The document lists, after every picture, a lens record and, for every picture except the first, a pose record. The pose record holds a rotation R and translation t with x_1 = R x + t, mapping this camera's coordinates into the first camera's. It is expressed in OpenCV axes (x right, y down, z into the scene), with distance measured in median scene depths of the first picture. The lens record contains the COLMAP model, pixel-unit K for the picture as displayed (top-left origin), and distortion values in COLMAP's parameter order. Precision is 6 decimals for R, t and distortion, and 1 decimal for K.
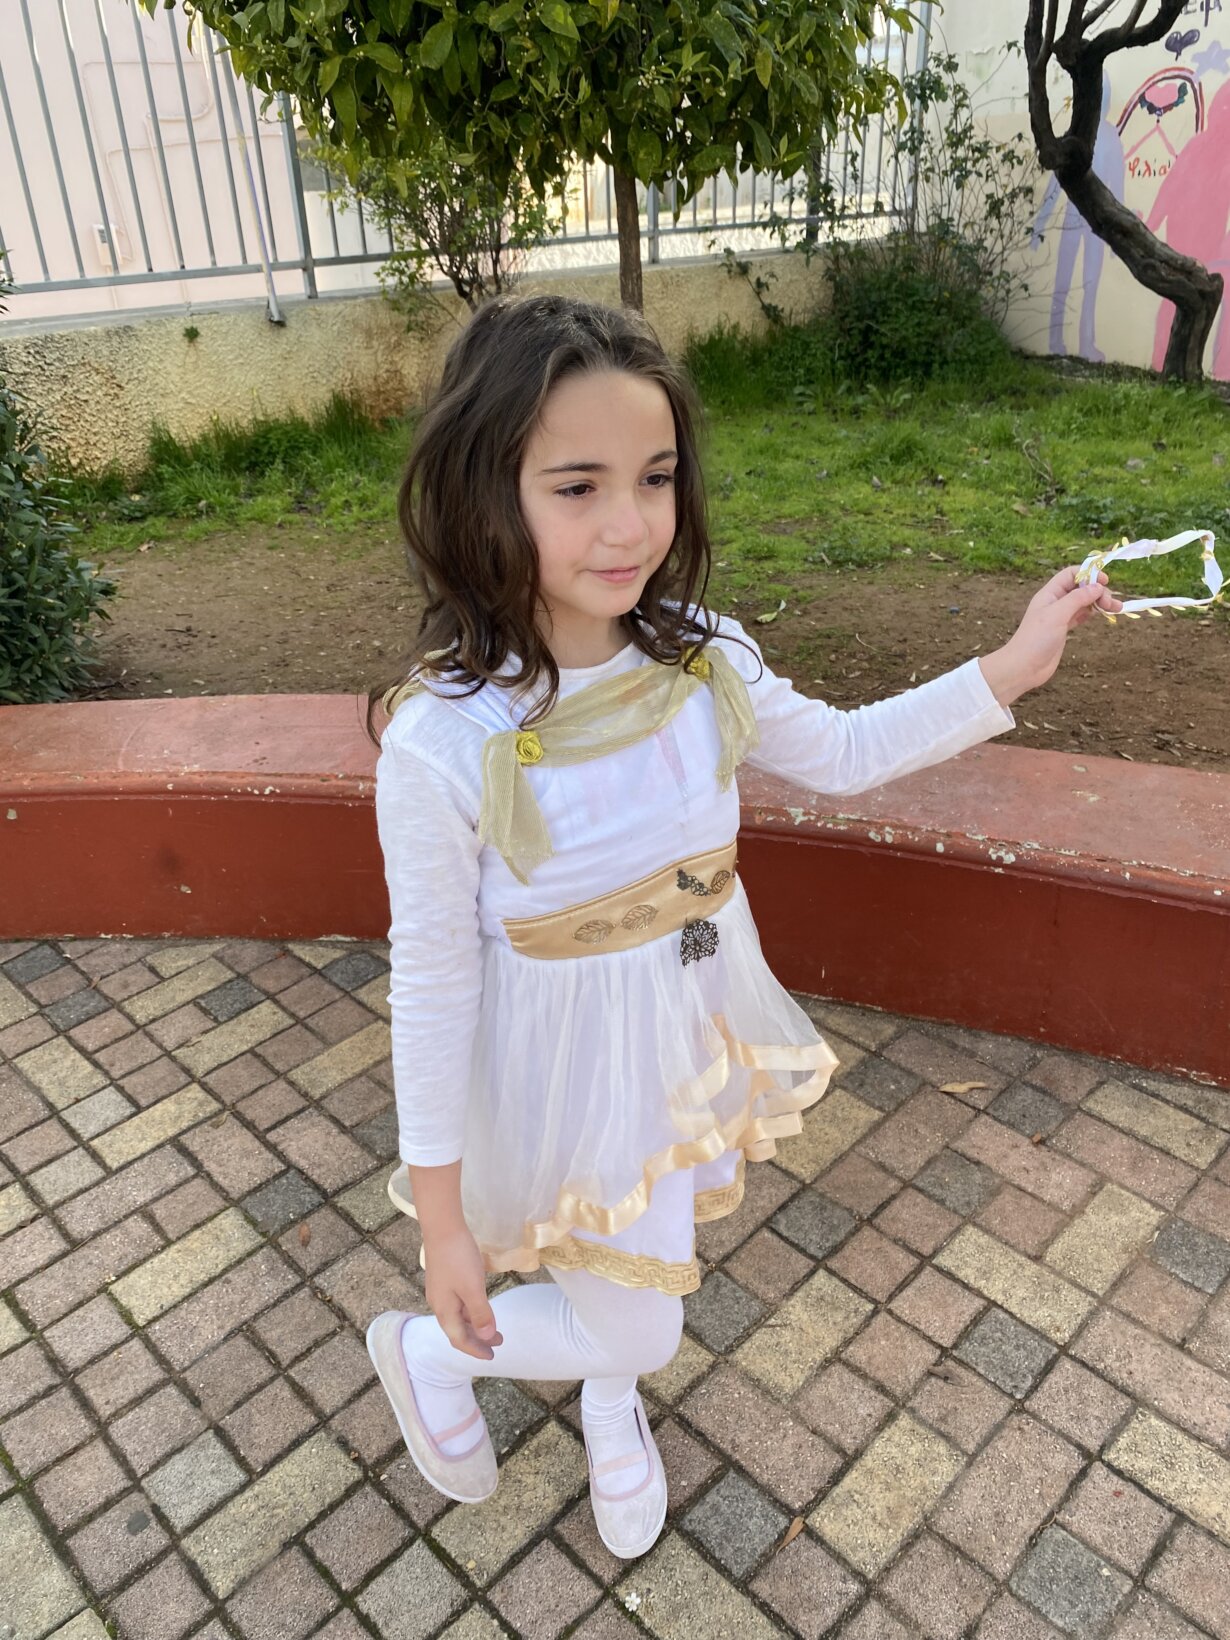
lens RADIAL K [[1238.8, 0, 620.7], [0, 1238.8, 817.0], [0, 0, 1]] dist [0.015593, -0.019353]
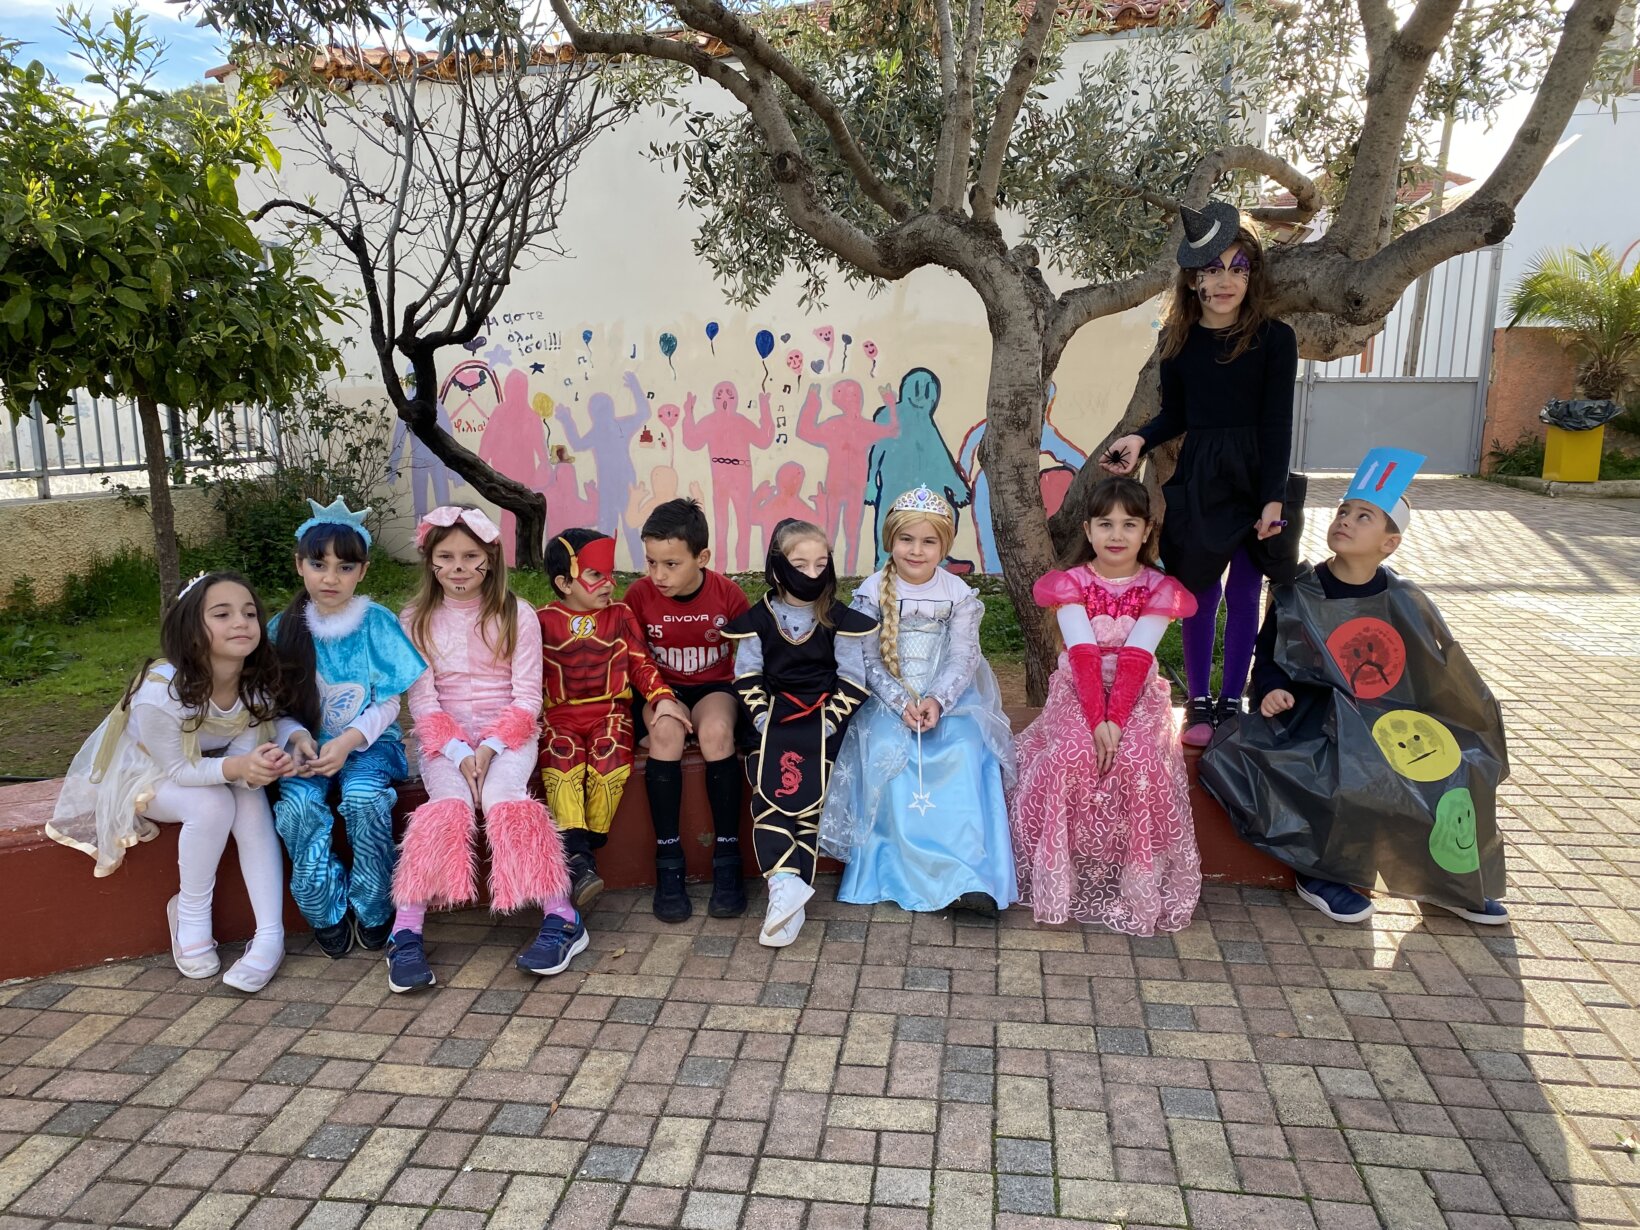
lens RADIAL K [[1238.8, 0, 820.1], [0, 1238.8, 616.1], [0, 0, 1]] dist [0.015593, -0.019353]
pose [[0.787265, -0.081135, 0.611253, -0.111893], [0.282801, 0.928408, -0.241003, 0.096872], [-0.547939, 0.362597, 0.753848, -0.139980]]
